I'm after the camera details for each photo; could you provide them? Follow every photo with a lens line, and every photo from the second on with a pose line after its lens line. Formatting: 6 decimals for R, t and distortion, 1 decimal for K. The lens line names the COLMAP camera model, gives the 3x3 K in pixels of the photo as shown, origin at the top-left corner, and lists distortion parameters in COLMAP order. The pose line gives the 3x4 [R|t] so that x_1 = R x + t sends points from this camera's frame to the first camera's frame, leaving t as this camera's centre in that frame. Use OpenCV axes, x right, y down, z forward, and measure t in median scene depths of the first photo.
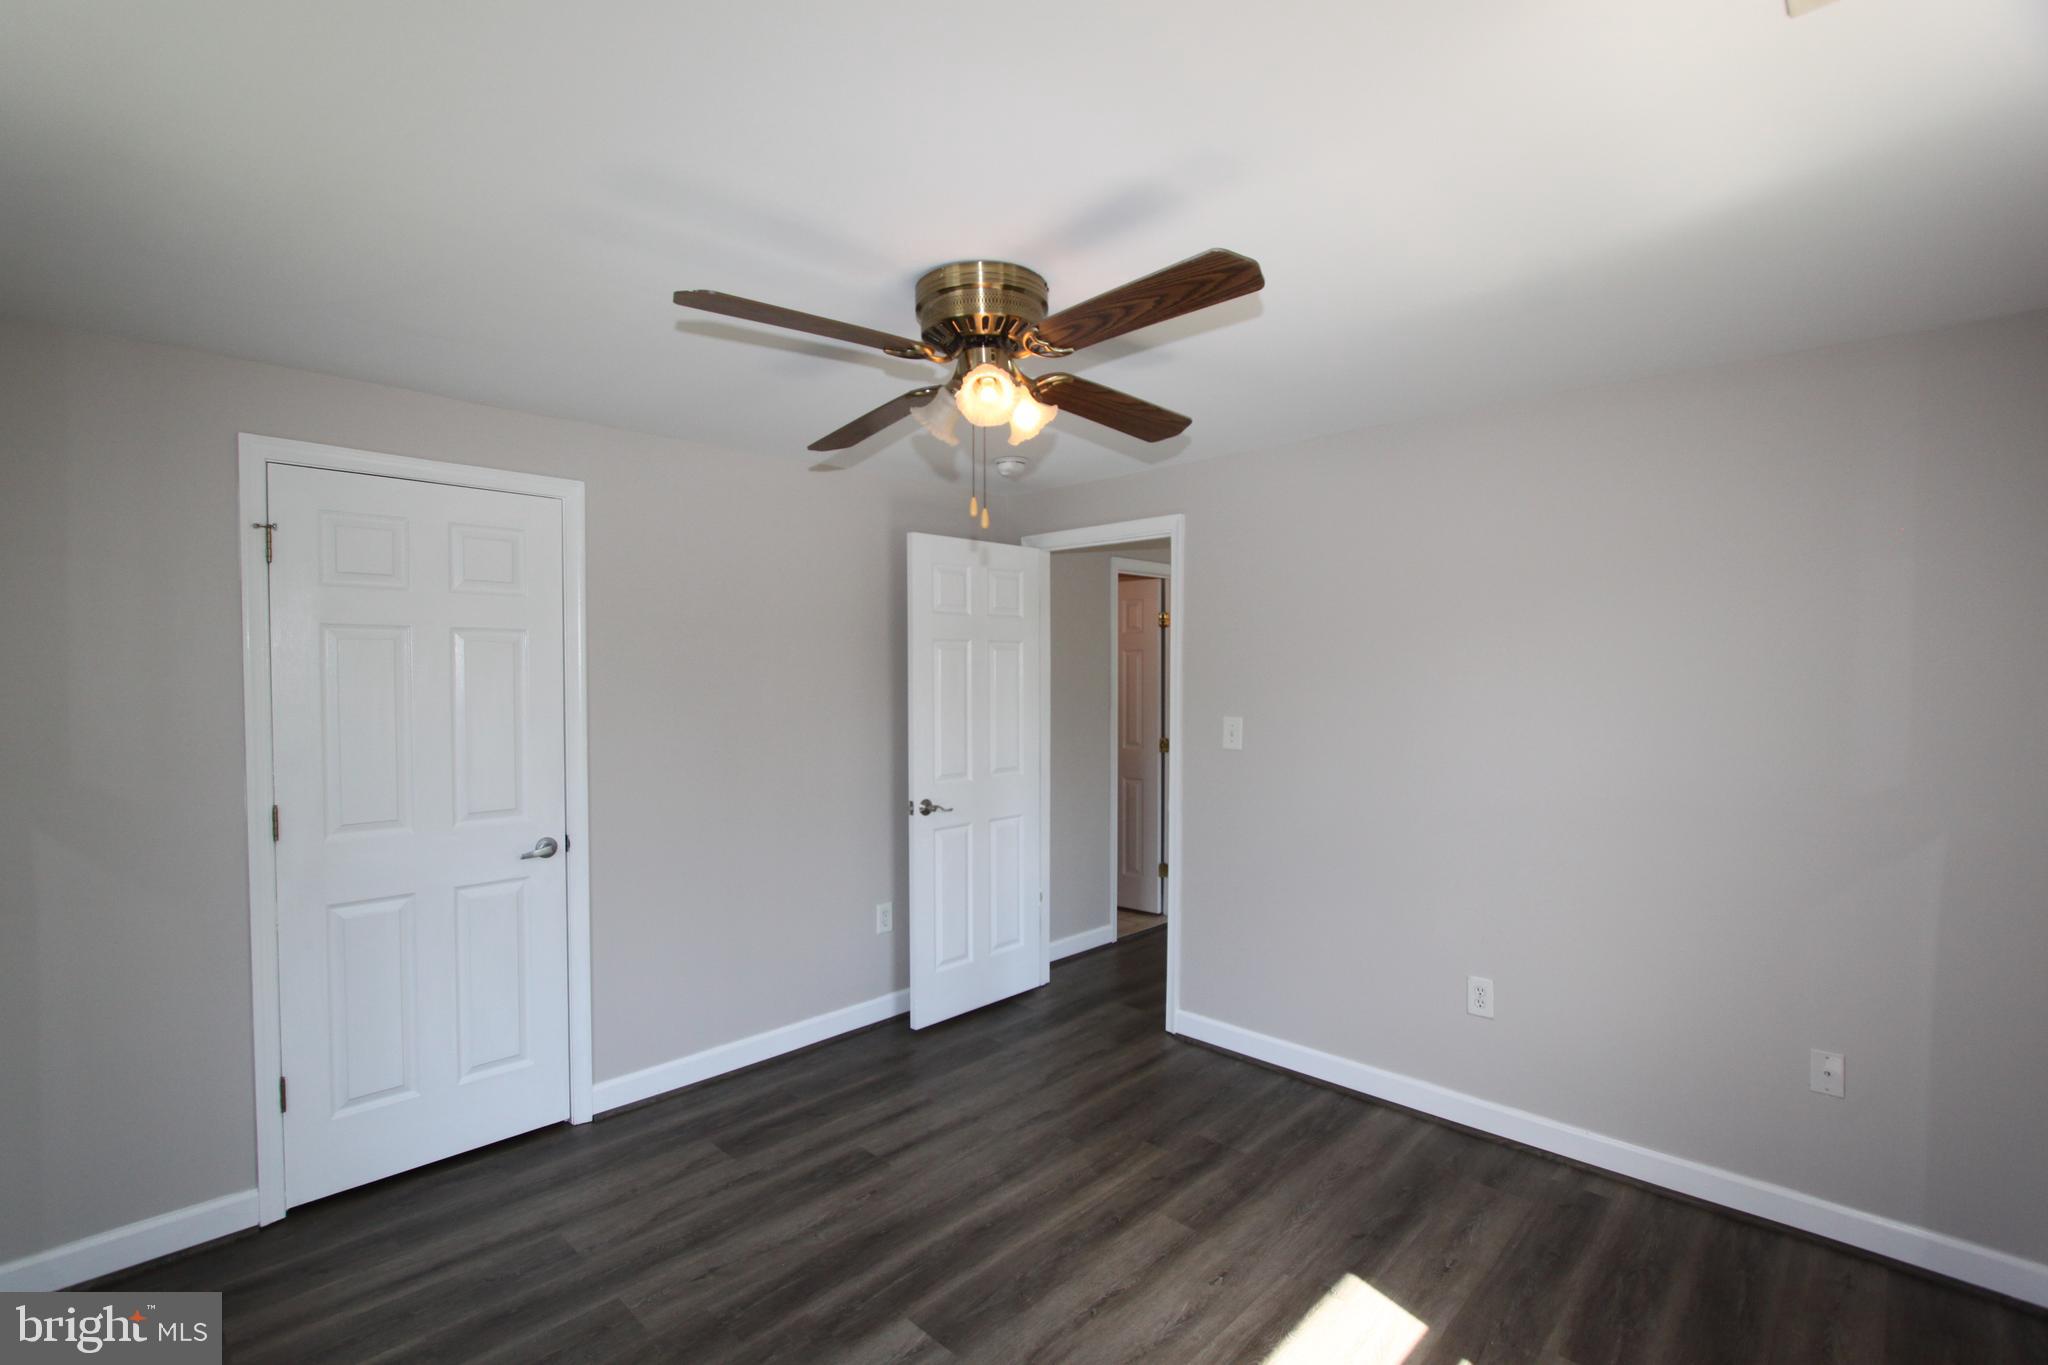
lens RADIAL K [[938.5, 0, 1002.3], [0, 938.5, 694.5], [0, 0, 1]] dist [-0.021767, 0.004684]
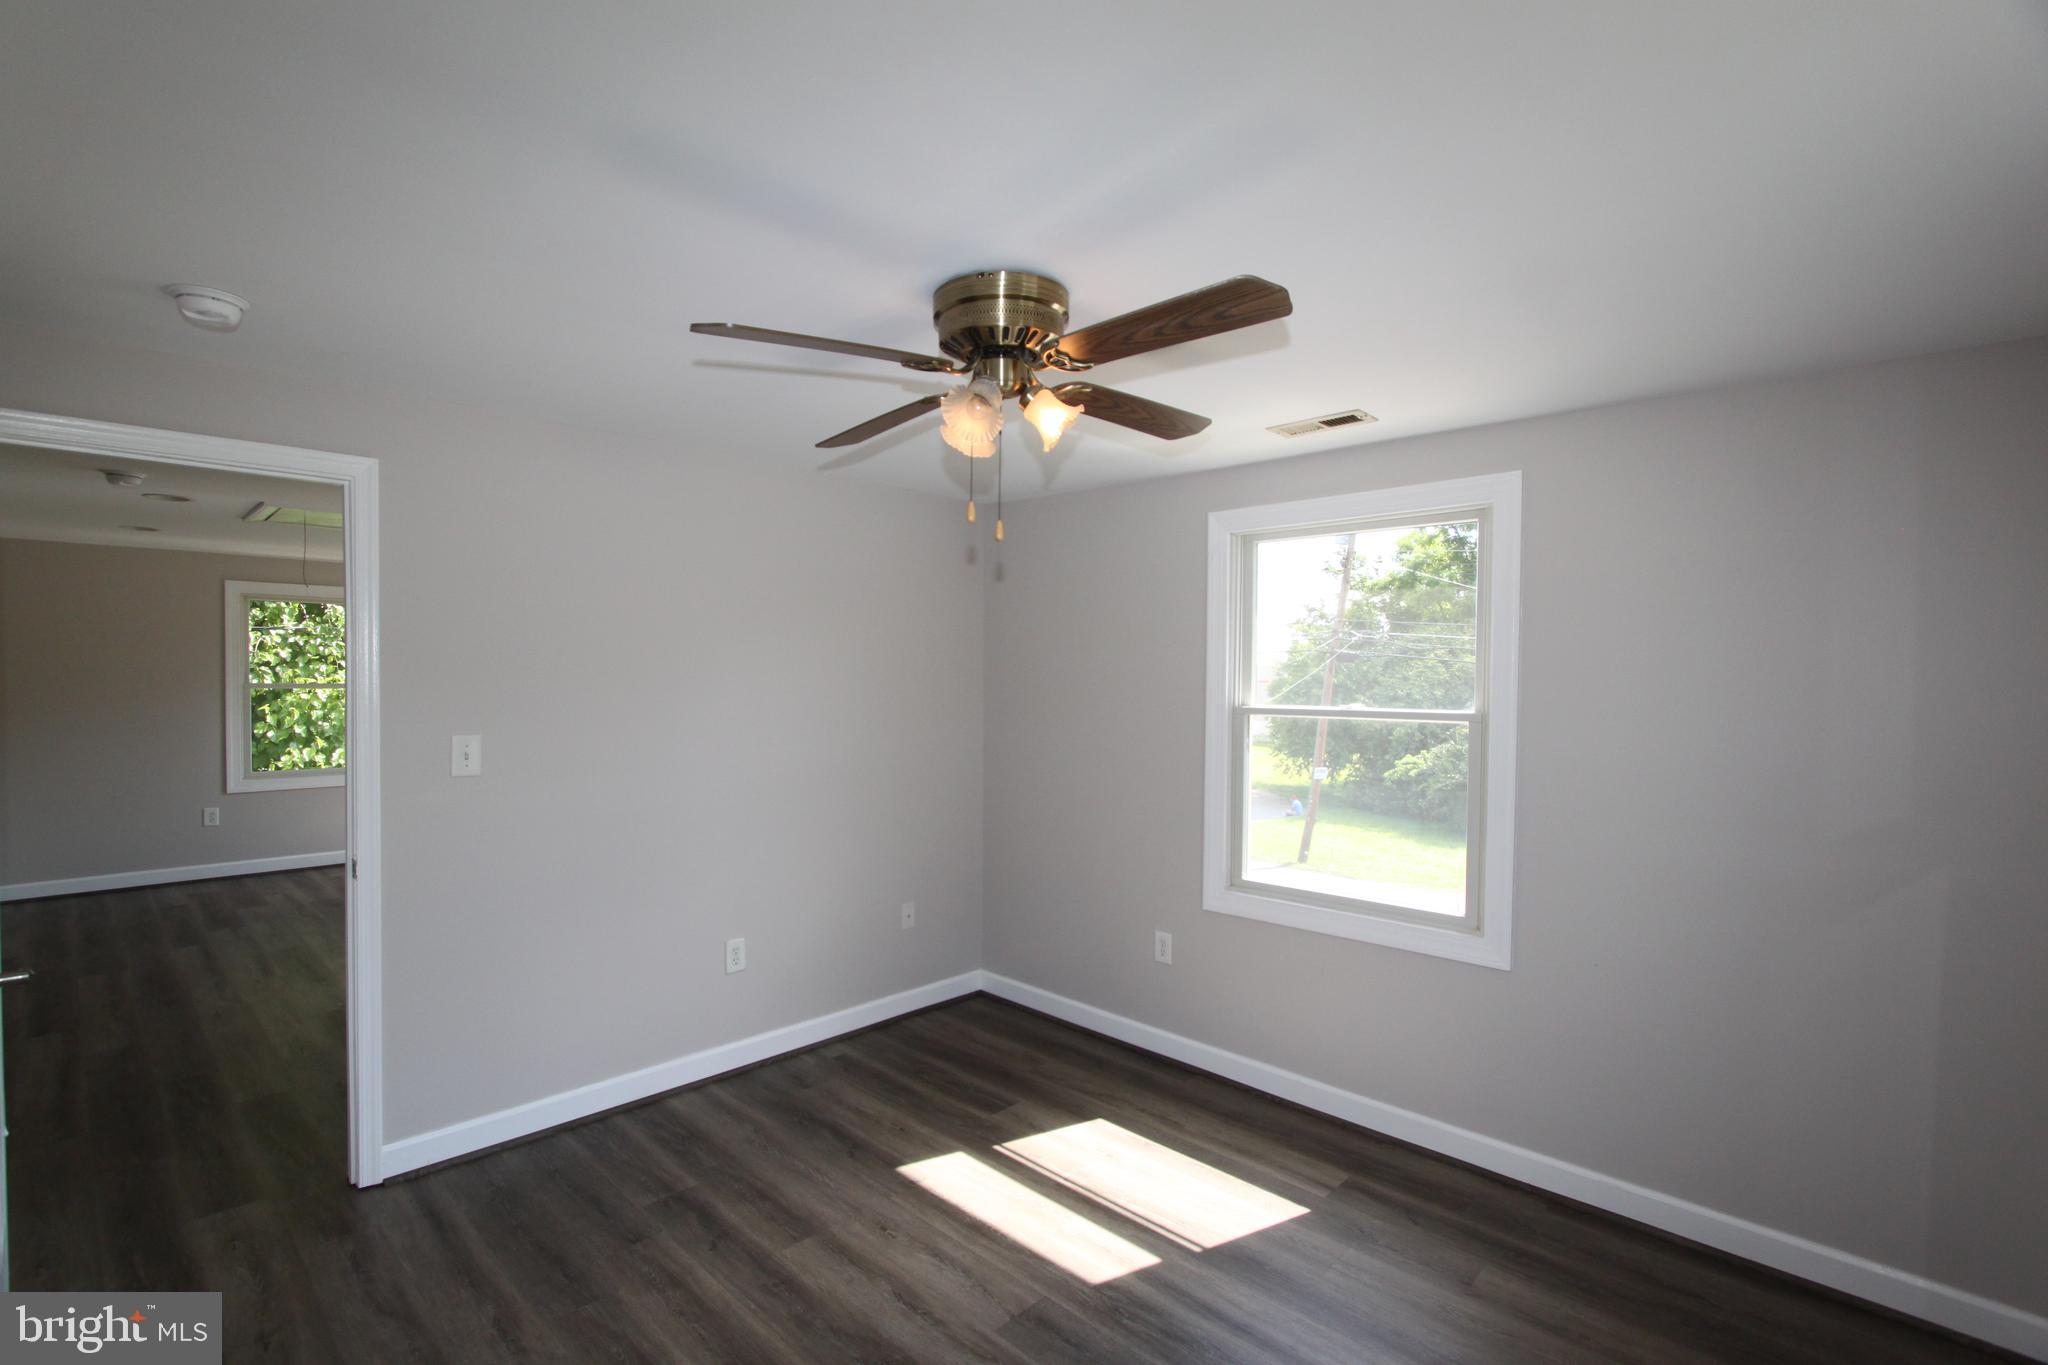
lens RADIAL K [[938.5, 0, 1002.3], [0, 938.5, 694.5], [0, 0, 1]] dist [-0.021767, 0.004684]
pose [[-0.005575, -0.019287, 0.999798, -0.736195], [0.015819, 0.999687, 0.019373, -0.024897], [-0.999859, 0.015923, -0.005269, 0.736271]]
